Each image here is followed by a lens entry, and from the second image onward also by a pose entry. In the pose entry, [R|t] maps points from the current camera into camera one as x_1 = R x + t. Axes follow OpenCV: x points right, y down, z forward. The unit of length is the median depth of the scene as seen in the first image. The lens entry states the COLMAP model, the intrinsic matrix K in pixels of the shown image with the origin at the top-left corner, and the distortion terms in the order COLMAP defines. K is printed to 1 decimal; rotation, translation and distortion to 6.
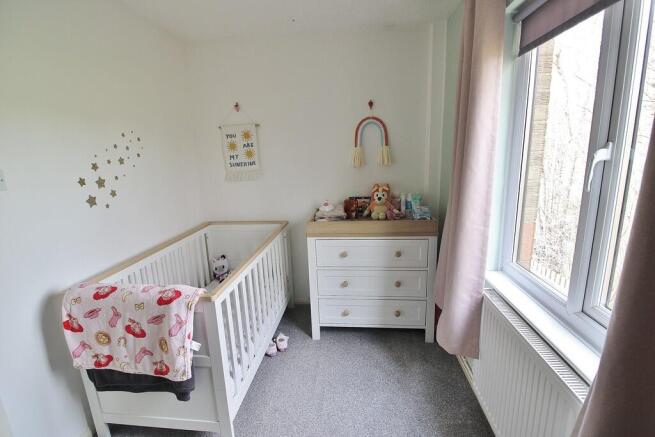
lens RADIAL K [[303.4, 0, 326.9], [0, 303.4, 216.4], [0, 0, 1]] dist [-0.012500, -0.002276]
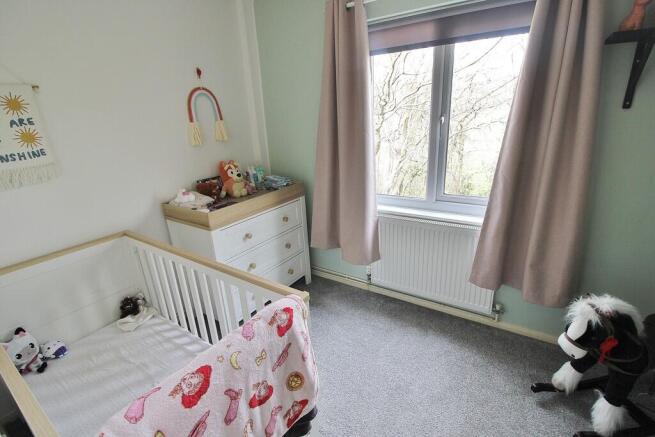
lens RADIAL K [[303.4, 0, 328.9], [0, 303.4, 219.2], [0, 0, 1]] dist [-0.012500, -0.002276]
pose [[0.476190, -0.278434, 0.834097, -0.524535], [0.215718, 0.956550, 0.196156, -0.049737], [-0.852472, 0.086522, 0.515563, 0.253101]]
